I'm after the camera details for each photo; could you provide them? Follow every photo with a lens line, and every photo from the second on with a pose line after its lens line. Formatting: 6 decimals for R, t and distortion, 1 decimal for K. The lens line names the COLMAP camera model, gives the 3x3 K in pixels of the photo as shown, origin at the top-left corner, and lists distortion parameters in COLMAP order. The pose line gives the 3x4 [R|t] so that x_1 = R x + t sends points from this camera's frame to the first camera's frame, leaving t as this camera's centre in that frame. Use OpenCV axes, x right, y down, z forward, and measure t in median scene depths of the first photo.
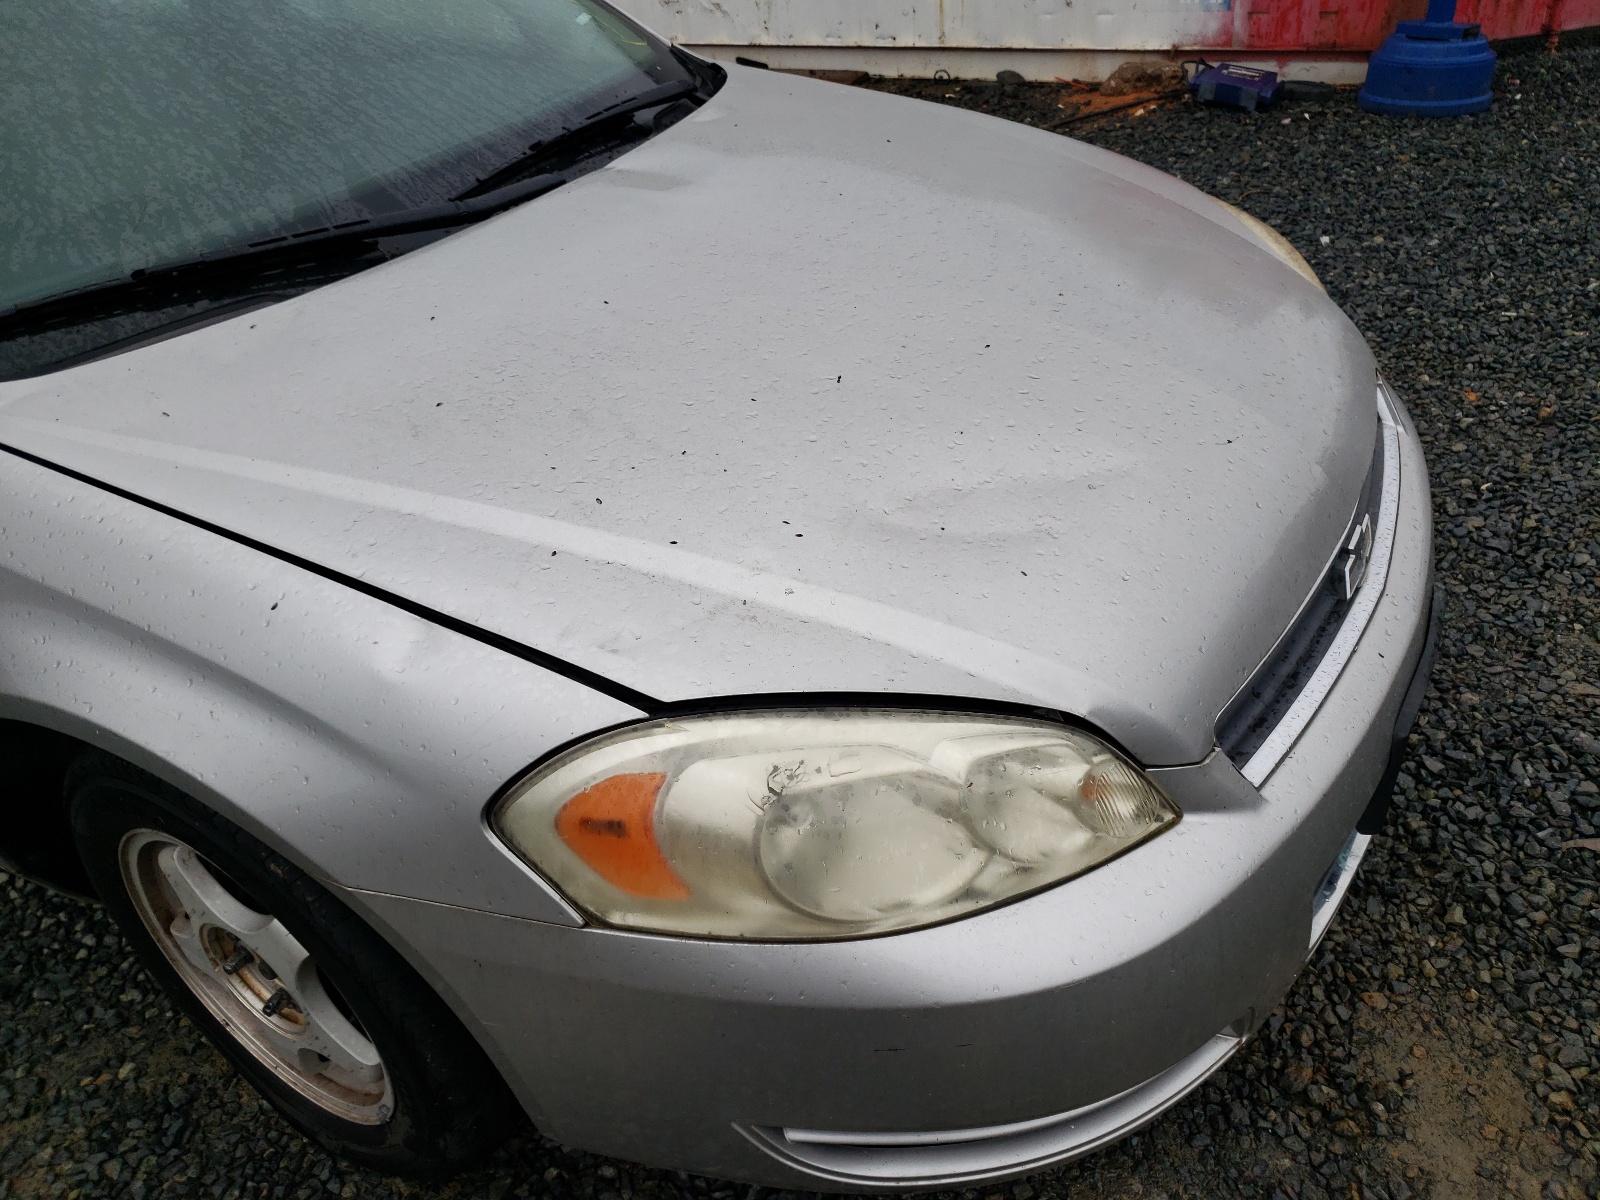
lens RADIAL K [[1189.2, 0, 800.0], [0, 1189.2, 600.0], [0, 0, 1]] dist [0.000032, -0.000752]
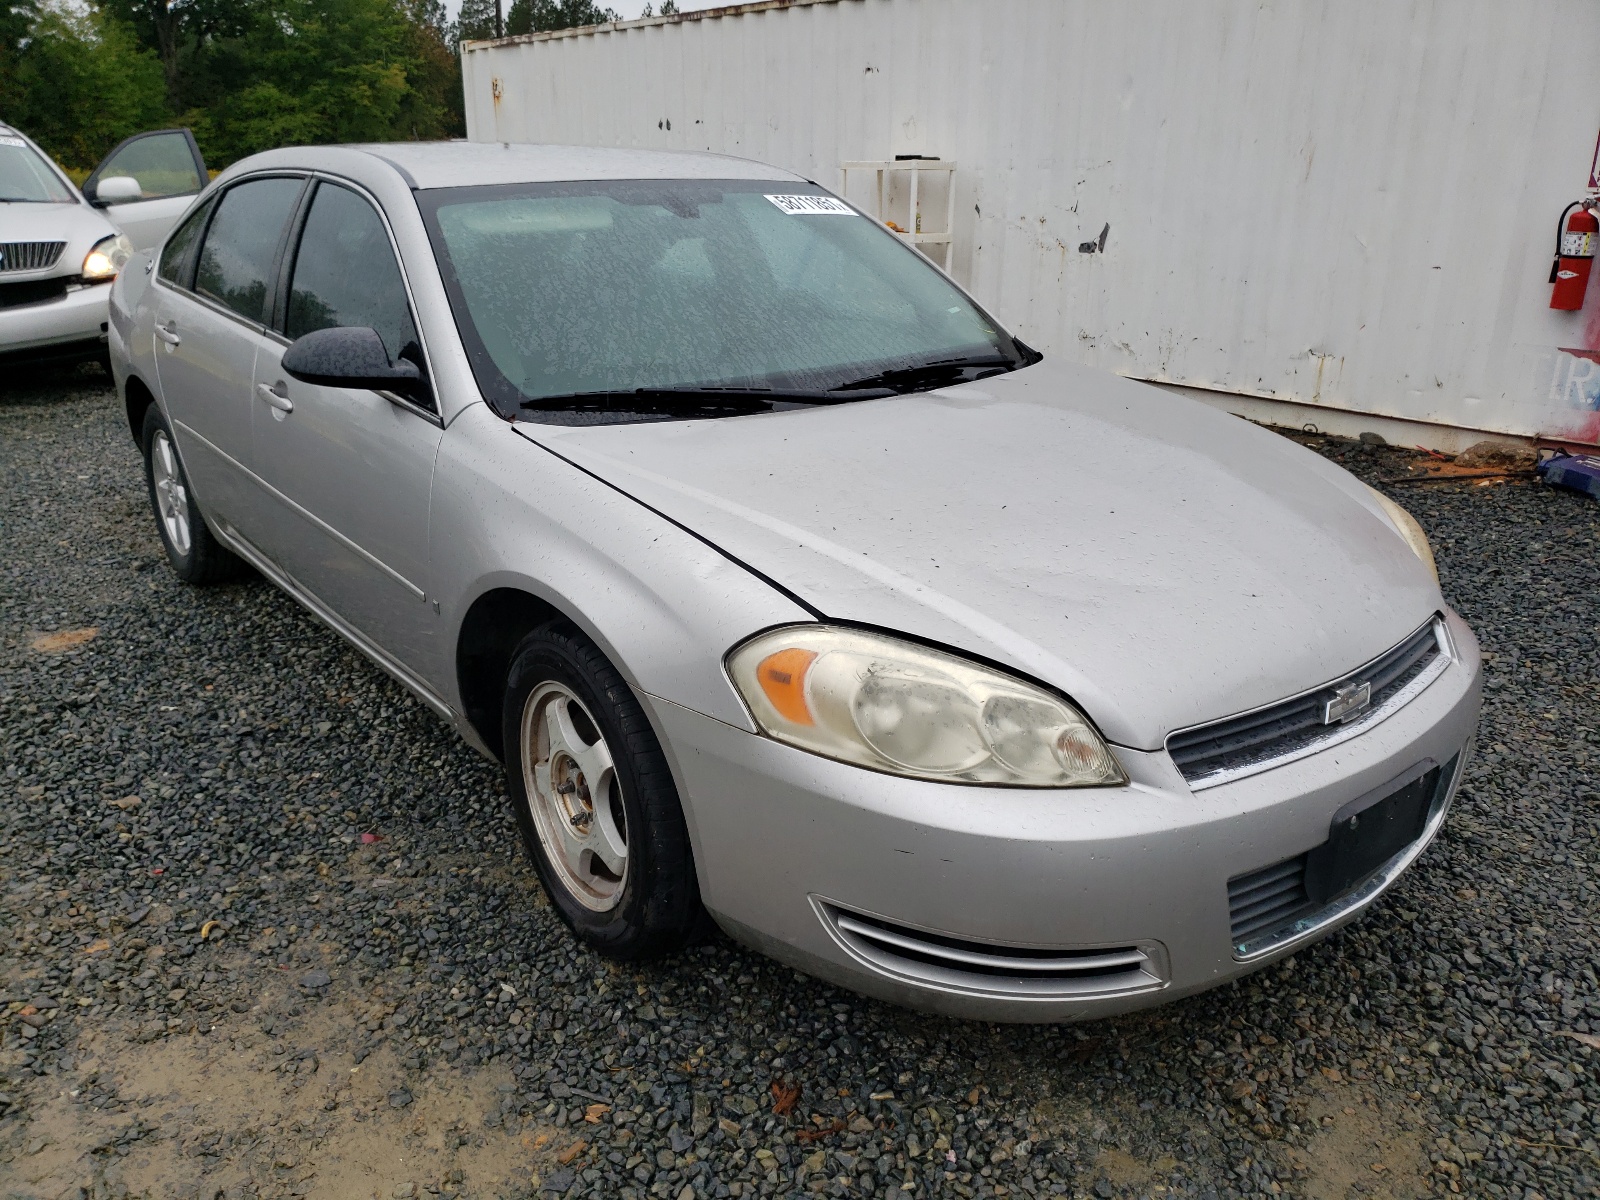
lens RADIAL K [[1074.4, 0, 800.0], [0, 1074.4, 600.0], [0, 0, 1]] dist [0.004154, 0.000788]
pose [[0.927708, 0.212738, -0.306757, 0.180795], [-0.274371, 0.945776, -0.173865, 0.189391], [0.253136, 0.245461, 0.935773, -0.293365]]
